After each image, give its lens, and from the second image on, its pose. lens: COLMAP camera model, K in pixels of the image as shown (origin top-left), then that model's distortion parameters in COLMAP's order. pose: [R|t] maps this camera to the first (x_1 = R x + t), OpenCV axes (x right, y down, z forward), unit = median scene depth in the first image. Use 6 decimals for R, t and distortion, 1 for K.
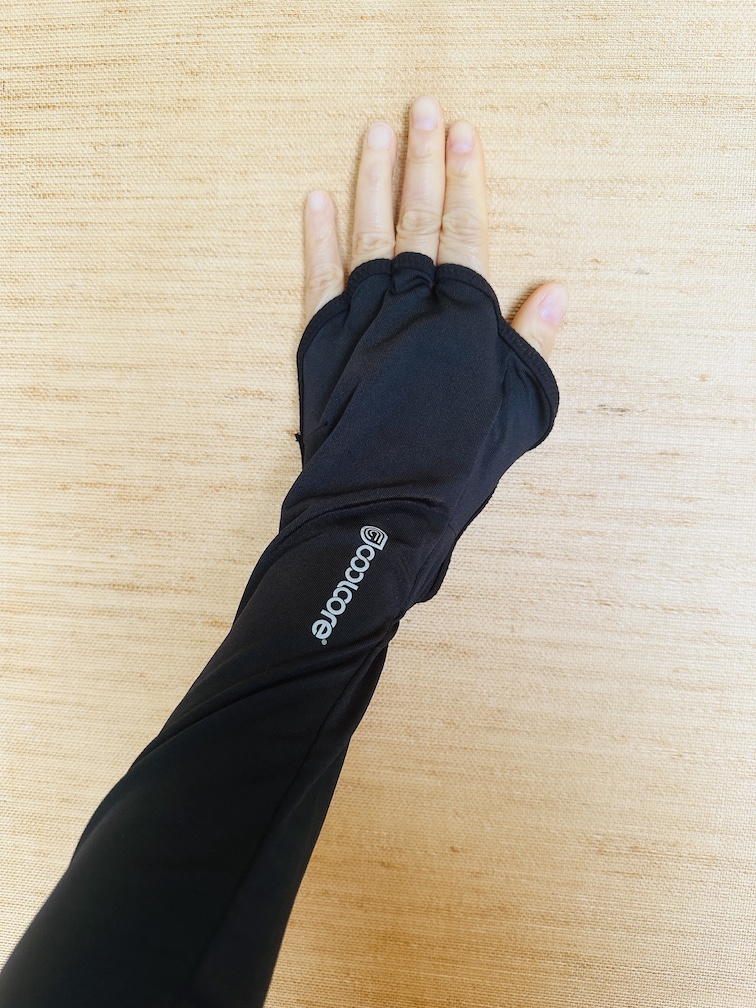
lens RADIAL K [[453.5, 0, 378.0], [0, 453.5, 504.0], [0, 0, 1]] dist [-0.000416, -0.006889]
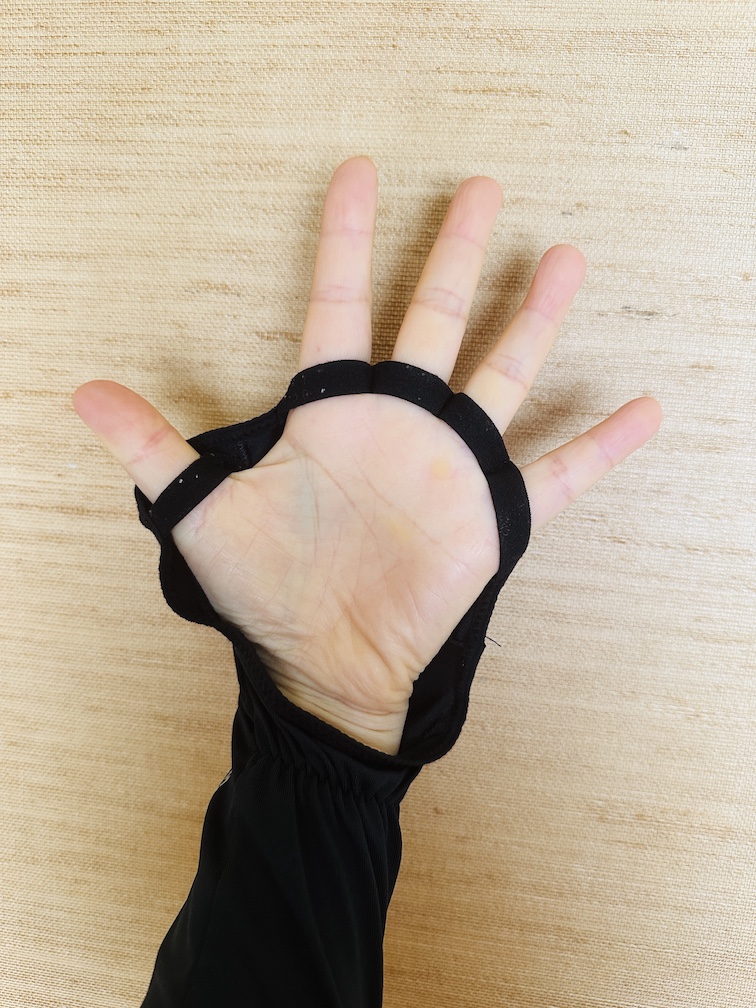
lens RADIAL K [[453.5, 0, 378.0], [0, 453.5, 504.0], [0, 0, 1]] dist [-0.000416, -0.006889]
pose [[0.999315, 0.012428, 0.034851, 0.005311], [-0.018415, 0.984014, 0.177137, 0.002924], [-0.032093, -0.177657, 0.983569, 0.115842]]
